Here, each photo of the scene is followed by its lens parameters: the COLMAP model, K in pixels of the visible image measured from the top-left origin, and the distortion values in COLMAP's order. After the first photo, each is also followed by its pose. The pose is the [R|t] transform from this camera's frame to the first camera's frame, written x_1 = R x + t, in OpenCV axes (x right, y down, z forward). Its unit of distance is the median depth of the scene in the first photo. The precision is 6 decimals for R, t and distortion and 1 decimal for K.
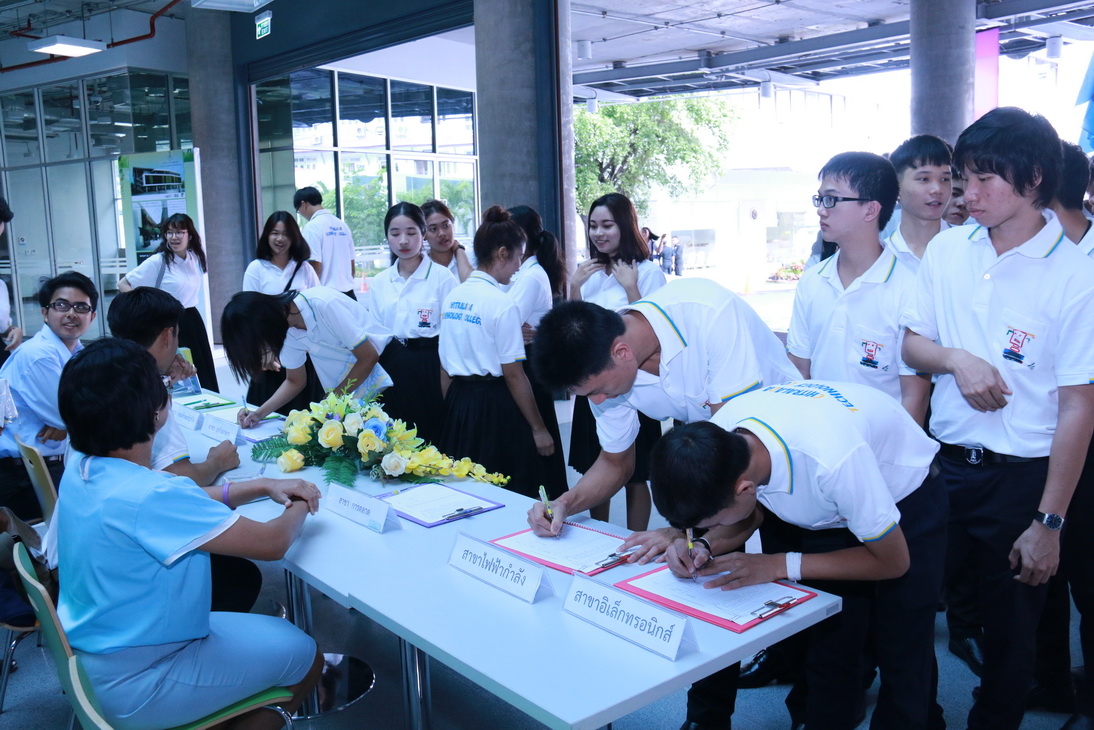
lens RADIAL K [[1040.4, 0, 532.3], [0, 1040.4, 309.5], [0, 0, 1]] dist [-0.182513, 0.311064]
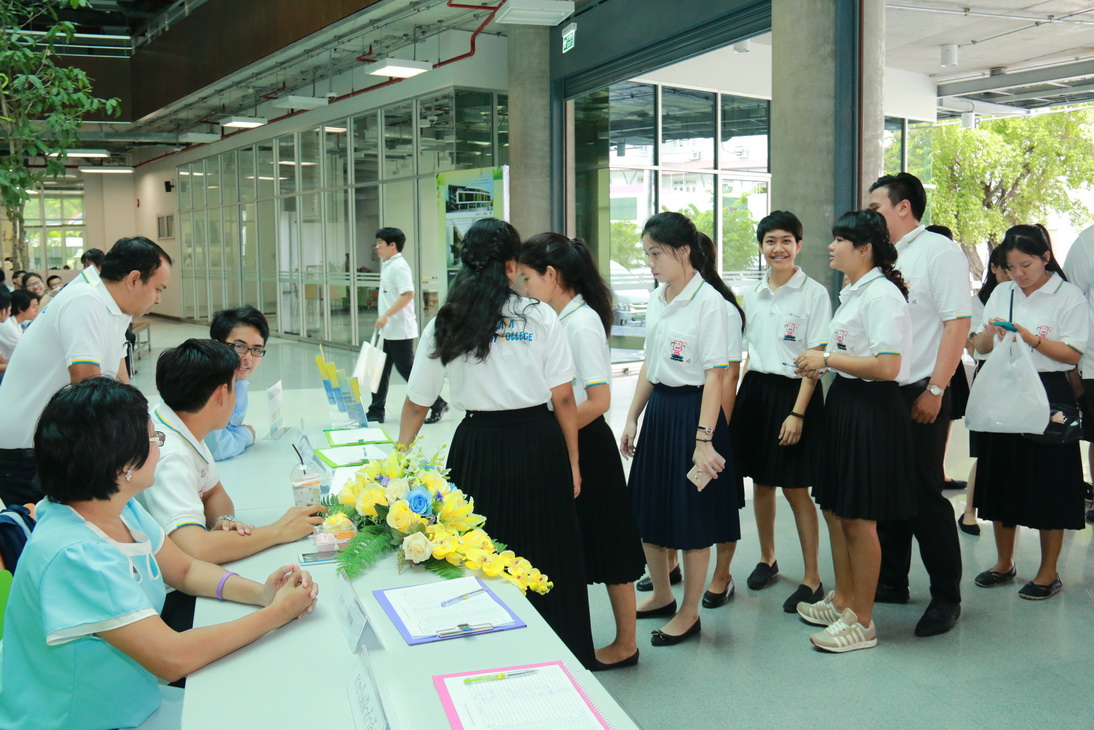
lens RADIAL K [[1040.4, 0, 532.3], [0, 1040.4, 309.5], [0, 0, 1]] dist [-0.182513, 0.311064]
pose [[0.918751, 0.047921, -0.391920, 0.084987], [-0.055446, 0.998430, -0.007899, -0.013229], [0.390926, 0.028988, 0.919965, 0.093420]]
